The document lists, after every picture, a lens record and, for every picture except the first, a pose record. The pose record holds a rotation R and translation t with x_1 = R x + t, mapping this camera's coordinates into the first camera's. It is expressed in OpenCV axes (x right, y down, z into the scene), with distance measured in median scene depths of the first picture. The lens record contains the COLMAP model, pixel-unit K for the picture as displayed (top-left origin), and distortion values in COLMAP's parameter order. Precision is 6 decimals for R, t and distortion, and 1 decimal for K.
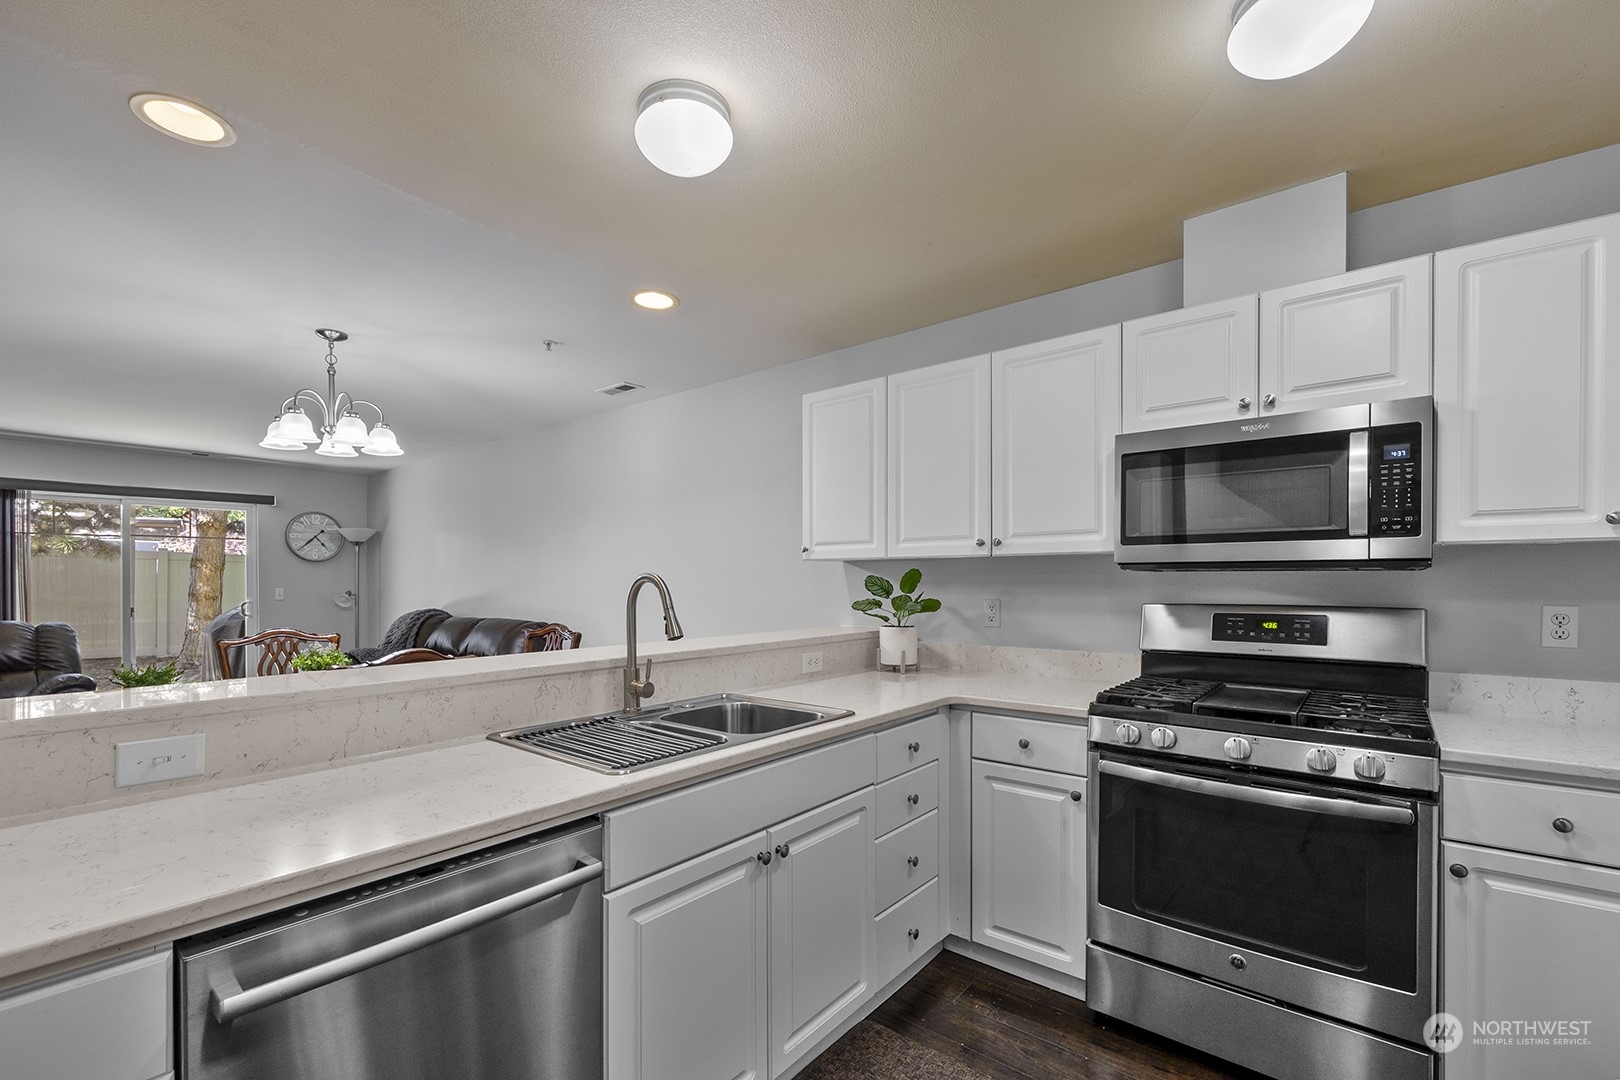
lens RADIAL K [[670.8, 0, 805.7], [0, 670.8, 577.7], [0, 0, 1]] dist [-0.001605, -0.000166]
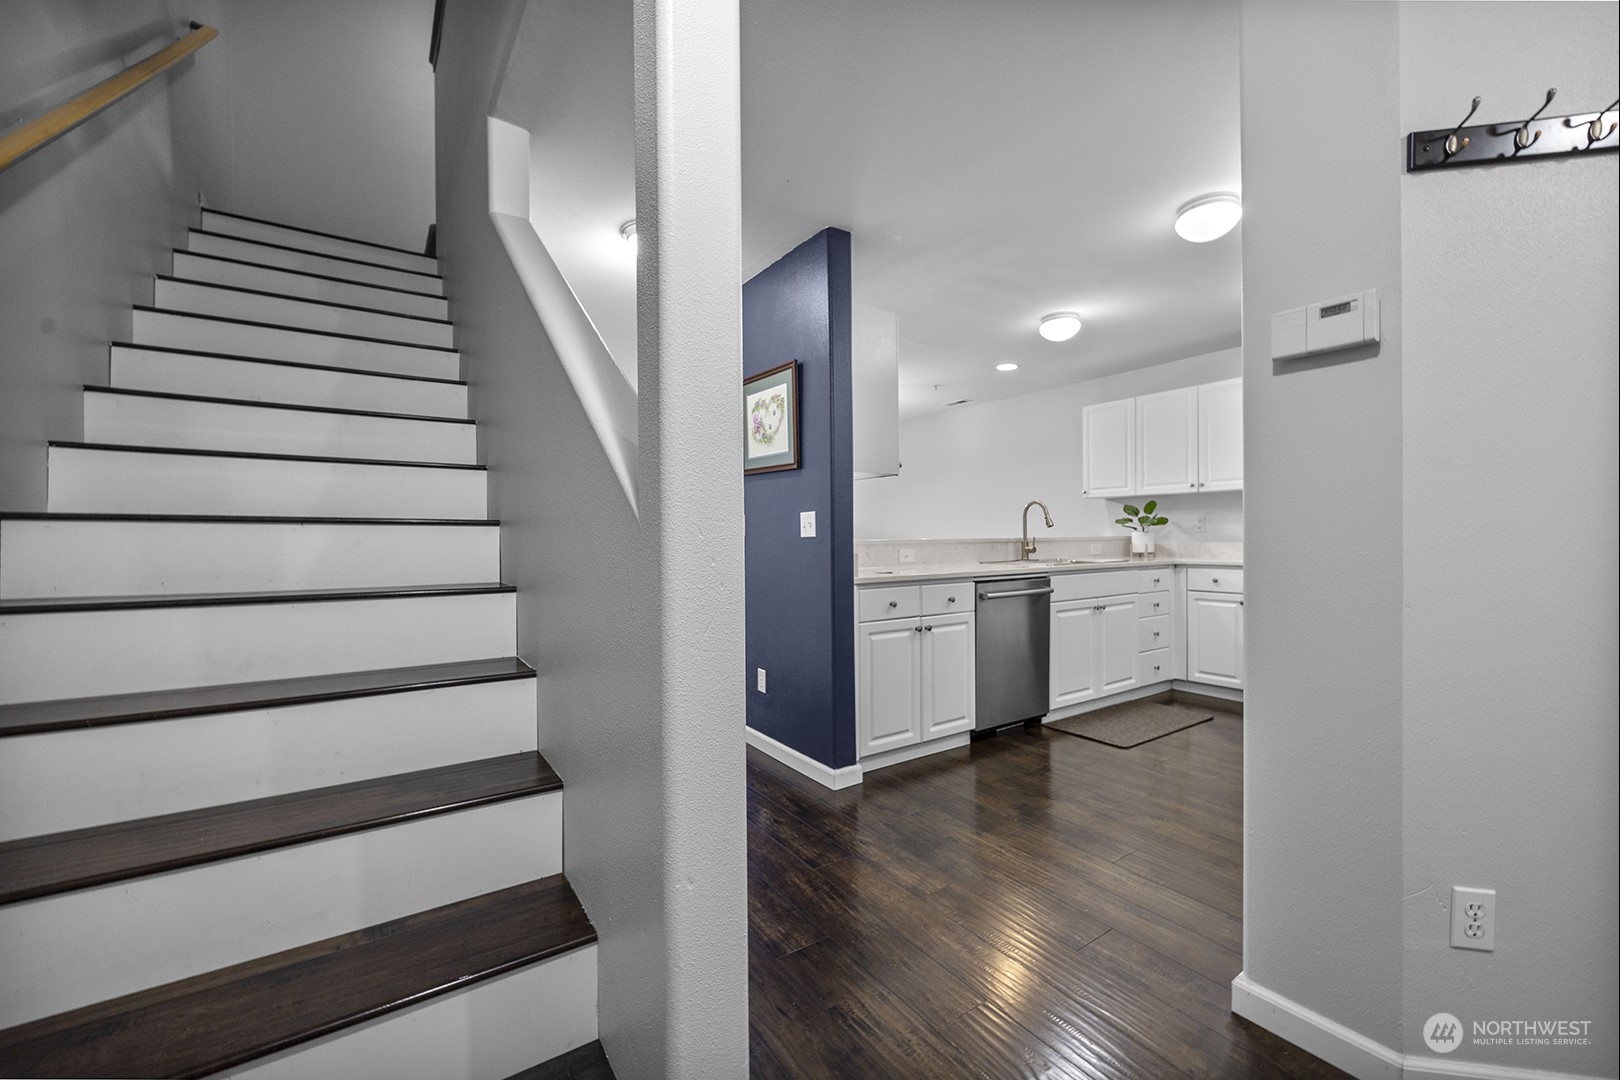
lens RADIAL K [[641.2, 0, 817.5], [0, 641.2, 532.9], [0, 0, 1]] dist [-0.001167, -0.000086]
pose [[0.959685, -0.004310, -0.281043, -0.256766], [0.004624, 0.999989, 0.000452, 0.079134], [0.281038, -0.001734, 0.959695, -1.076031]]
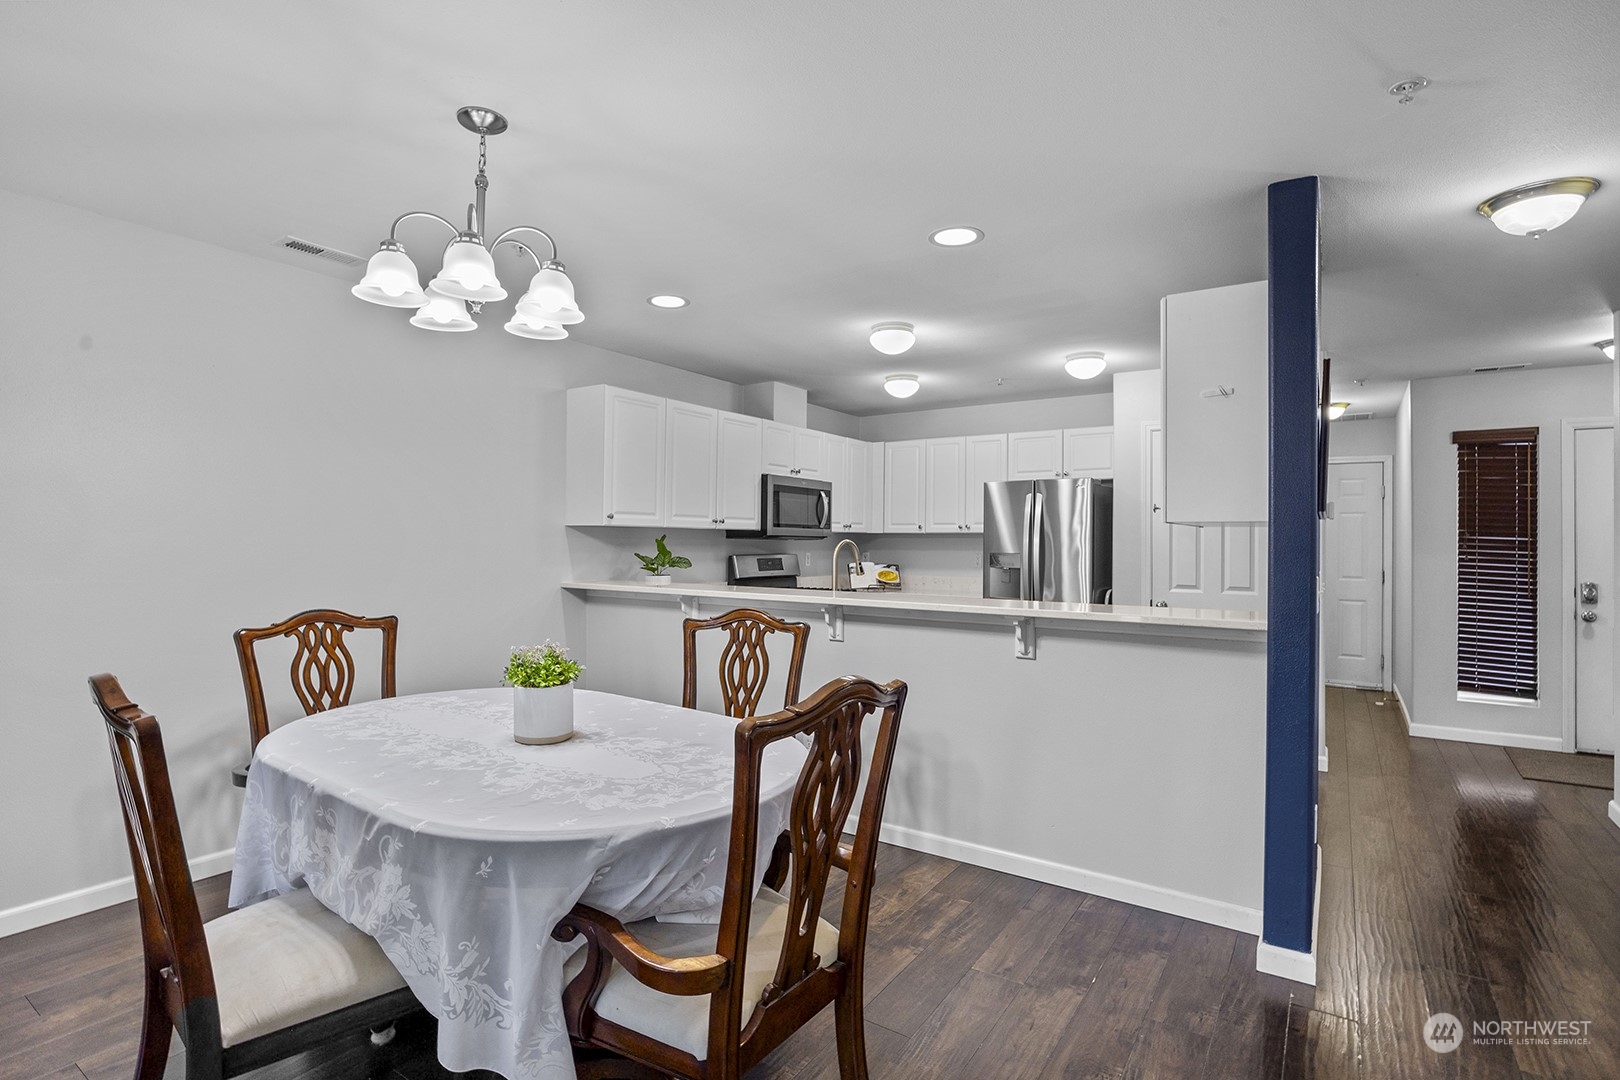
lens RADIAL K [[820.5, 0, 820.9], [0, 820.5, 544.7], [0, 0, 1]] dist [0.013640, -0.000046]
pose [[-0.106639, -0.003768, 0.994291, -1.796547], [-0.013708, 0.999903, 0.002319, -0.001292], [-0.994203, -0.013382, -0.106680, 0.953238]]
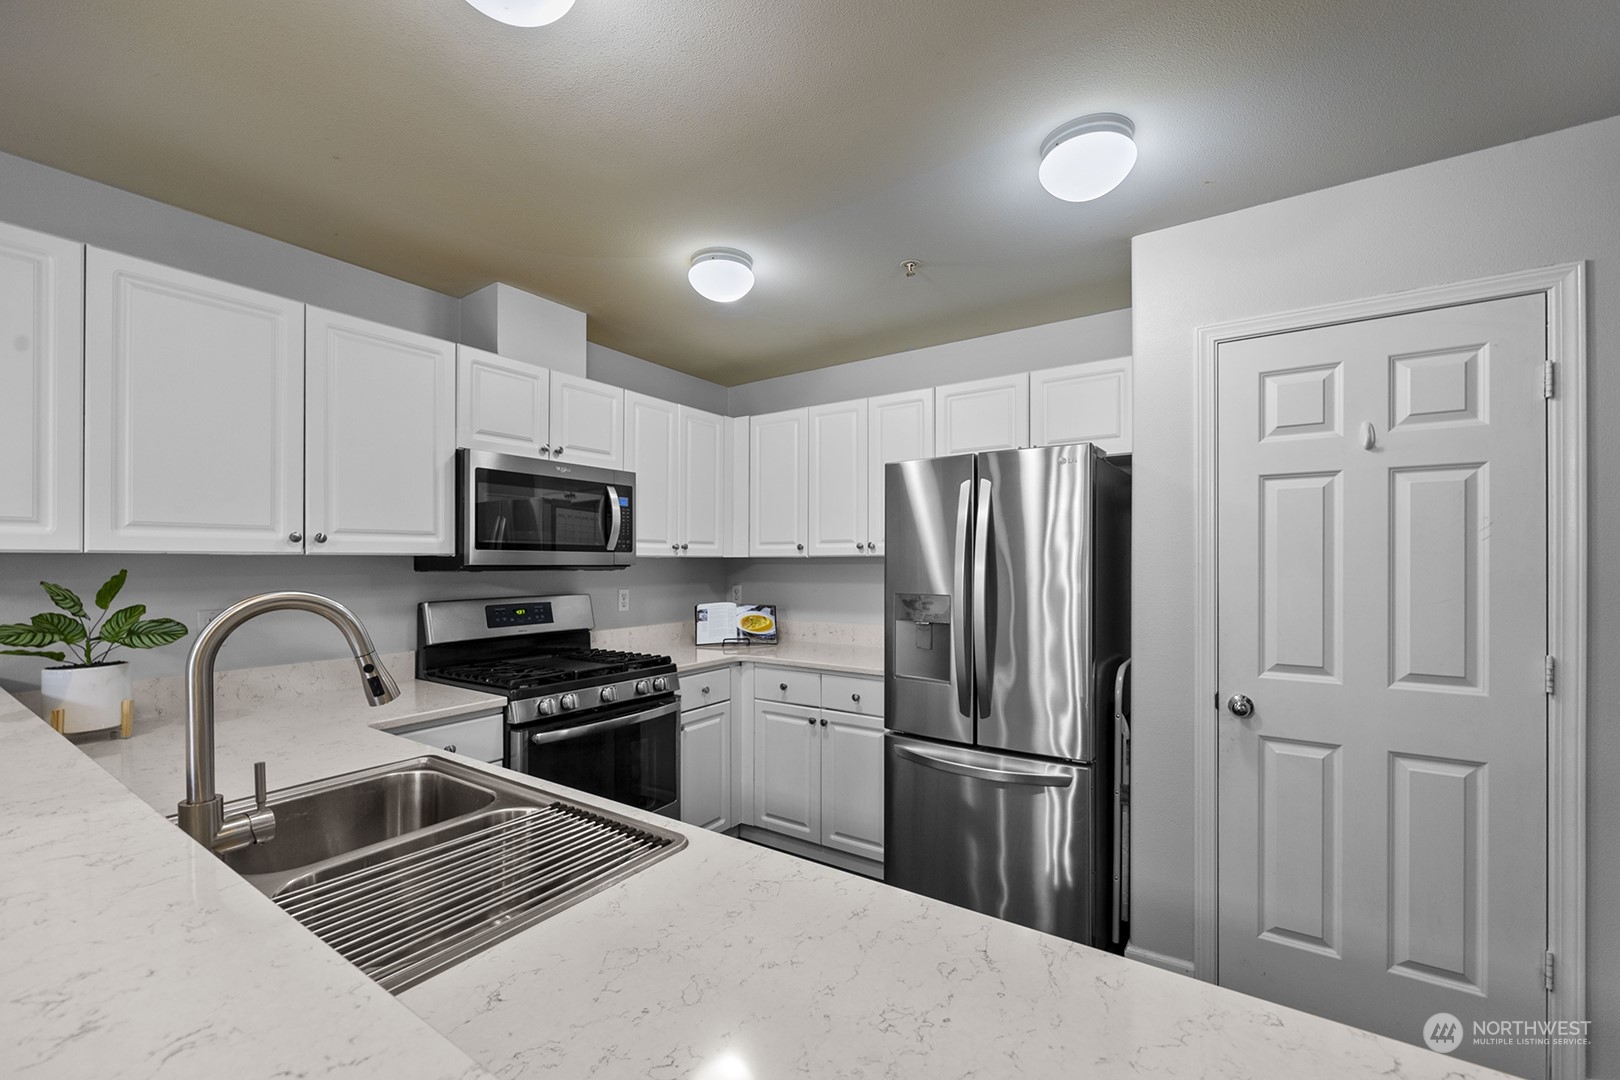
lens RADIAL K [[670.8, 0, 805.7], [0, 670.8, 577.7], [0, 0, 1]] dist [-0.001605, -0.000166]
pose [[-0.083962, -0.019332, 0.996281, -0.579510], [-0.001576, 0.999813, 0.019268, -0.020568], [-0.996468, 0.000048, -0.083977, 0.465127]]
